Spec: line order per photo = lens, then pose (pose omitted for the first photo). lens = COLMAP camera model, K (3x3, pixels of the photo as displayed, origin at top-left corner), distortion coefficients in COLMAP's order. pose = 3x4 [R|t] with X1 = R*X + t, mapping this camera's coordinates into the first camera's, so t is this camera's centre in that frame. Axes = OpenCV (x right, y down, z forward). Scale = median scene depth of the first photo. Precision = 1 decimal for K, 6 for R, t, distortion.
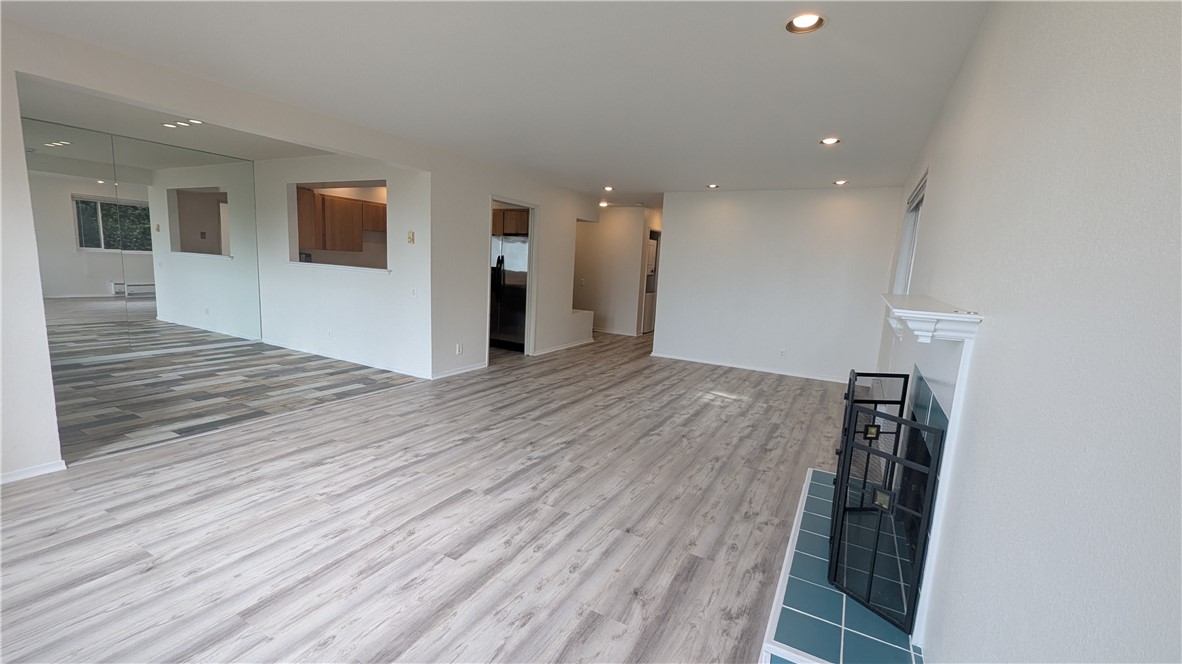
lens RADIAL K [[486.0, 0, 593.4], [0, 486.0, 333.7], [0, 0, 1]] dist [0.002516, -0.000347]
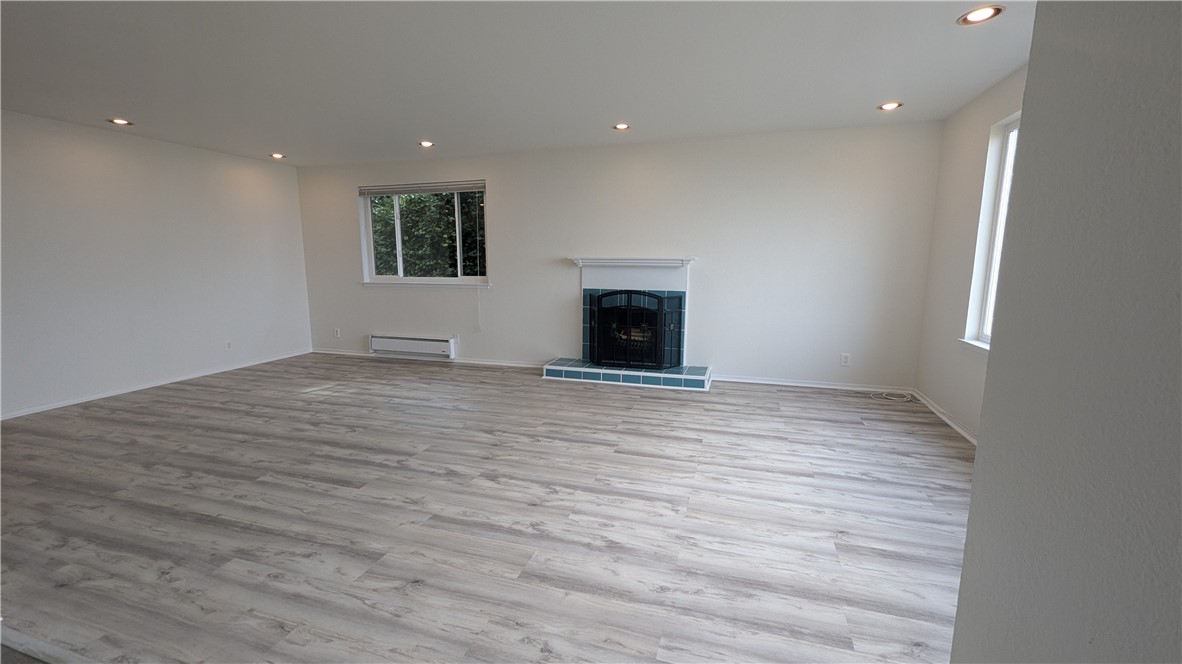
lens RADIAL K [[486.0, 0, 596.9], [0, 486.0, 333.2], [0, 0, 1]] dist [0.002516, -0.000347]
pose [[-0.198697, -0.200335, 0.959367, -1.102882], [0.133204, 0.964282, 0.228949, -0.178359], [-0.970967, 0.173283, -0.164914, 1.023386]]
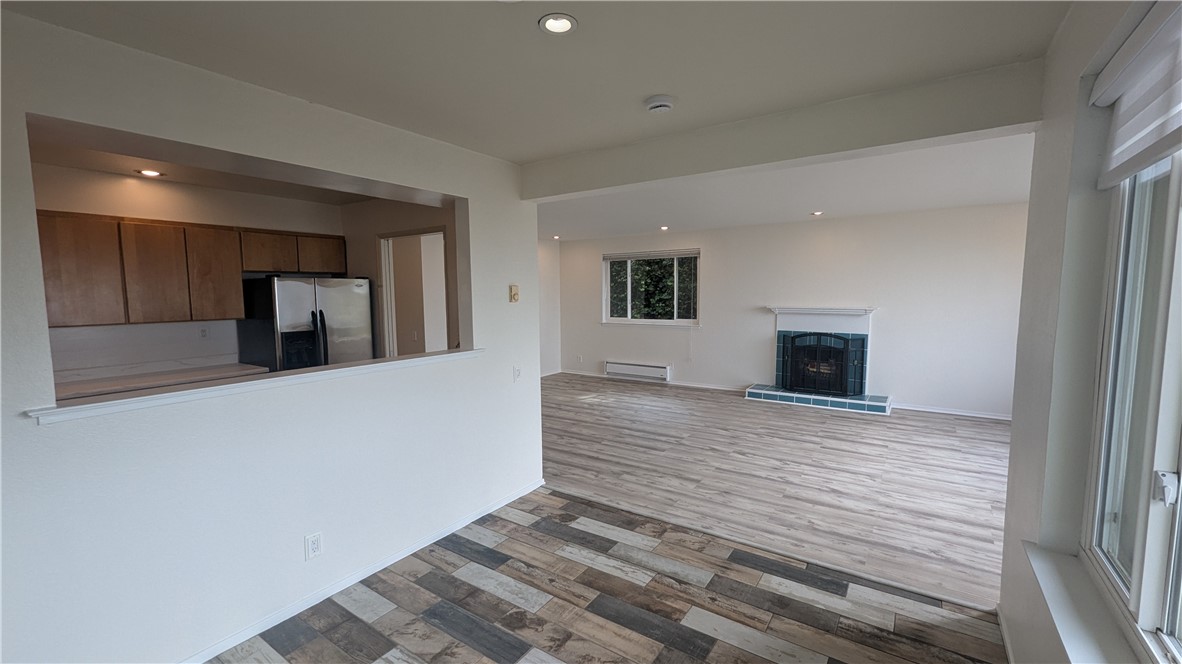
lens RADIAL K [[486.0, 0, 596.3], [0, 486.0, 333.8], [0, 0, 1]] dist [0.002516, -0.000347]
pose [[0.094470, -0.143015, 0.985202, -1.638760], [0.162152, 0.978622, 0.126511, -0.332978], [-0.982233, 0.147800, 0.115641, 1.301146]]
